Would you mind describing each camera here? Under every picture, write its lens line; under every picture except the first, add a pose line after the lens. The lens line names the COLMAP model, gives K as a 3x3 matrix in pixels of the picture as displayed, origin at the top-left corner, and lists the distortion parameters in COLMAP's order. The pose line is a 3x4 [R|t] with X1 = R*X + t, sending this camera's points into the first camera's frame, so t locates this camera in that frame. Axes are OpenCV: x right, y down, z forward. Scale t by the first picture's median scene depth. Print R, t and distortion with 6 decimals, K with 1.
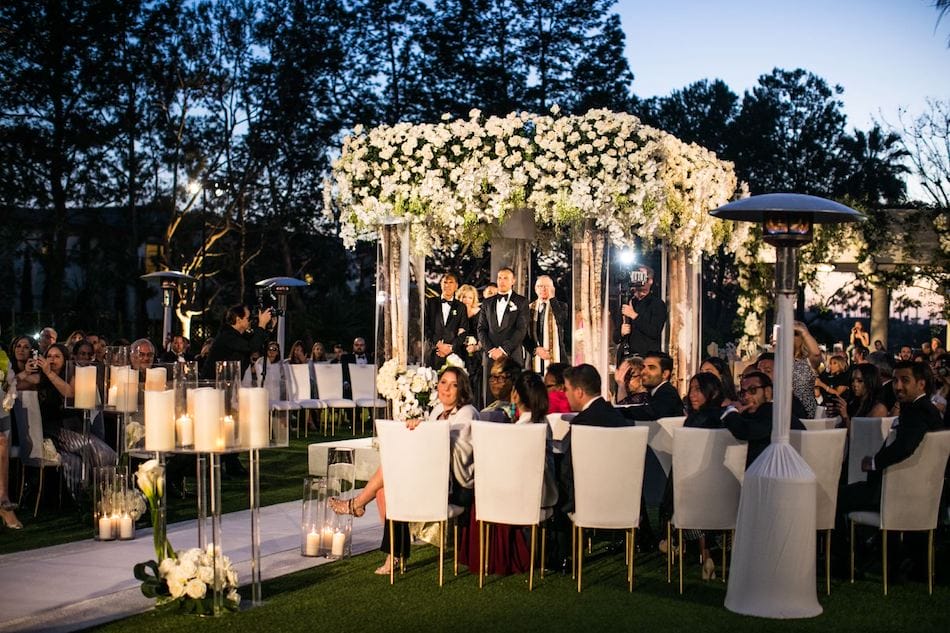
lens RADIAL K [[1359.7, 0, 476.2], [0, 1359.7, 318.7], [0, 0, 1]] dist [-0.115447, 0.000000]
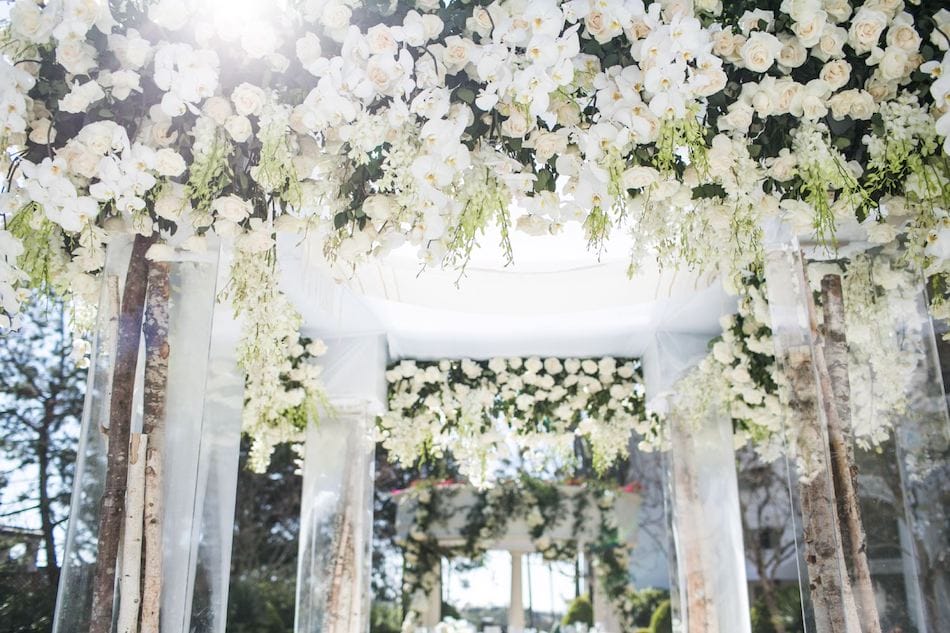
lens RADIAL K [[919.2, 0, 477.3], [0, 919.2, 308.8], [0, 0, 1]] dist [-0.067116, 0.000000]
pose [[0.924766, 0.106234, 0.365407, -0.071363], [0.008559, 0.954192, -0.299071, 0.000418], [-0.380441, 0.279698, 0.881495, 0.828234]]
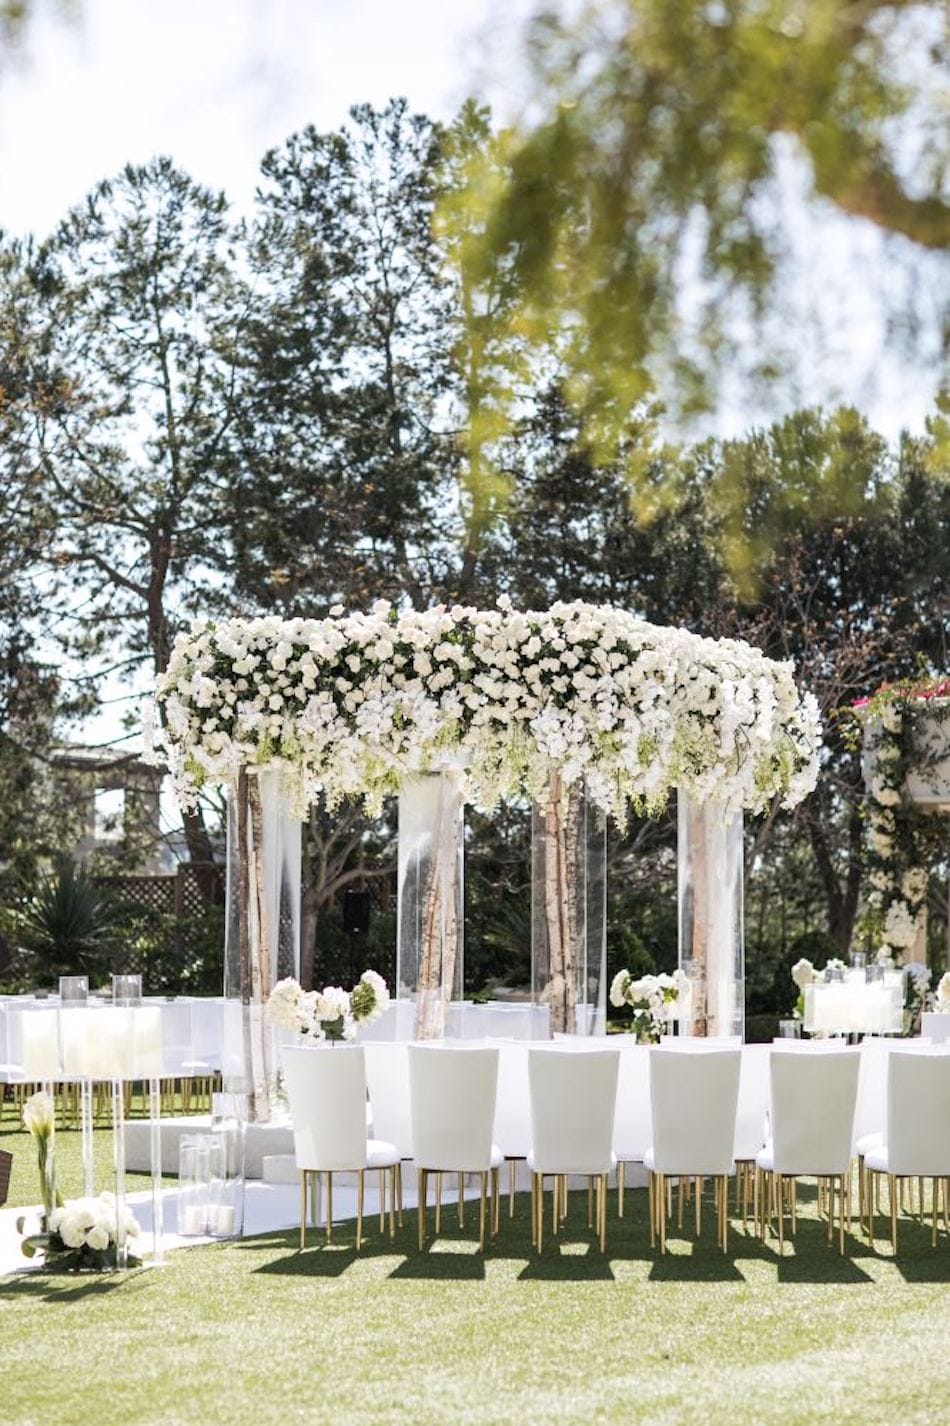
lens RADIAL K [[3380.9, 0, 468.1], [0, 3380.9, 718.6], [0, 0, 1]] dist [0.182930, 0.000000]
pose [[0.998803, -0.005241, 0.048631, -0.038413], [0.008039, 0.998311, -0.057533, -0.003007], [-0.048247, 0.057855, 0.997158, -0.620190]]
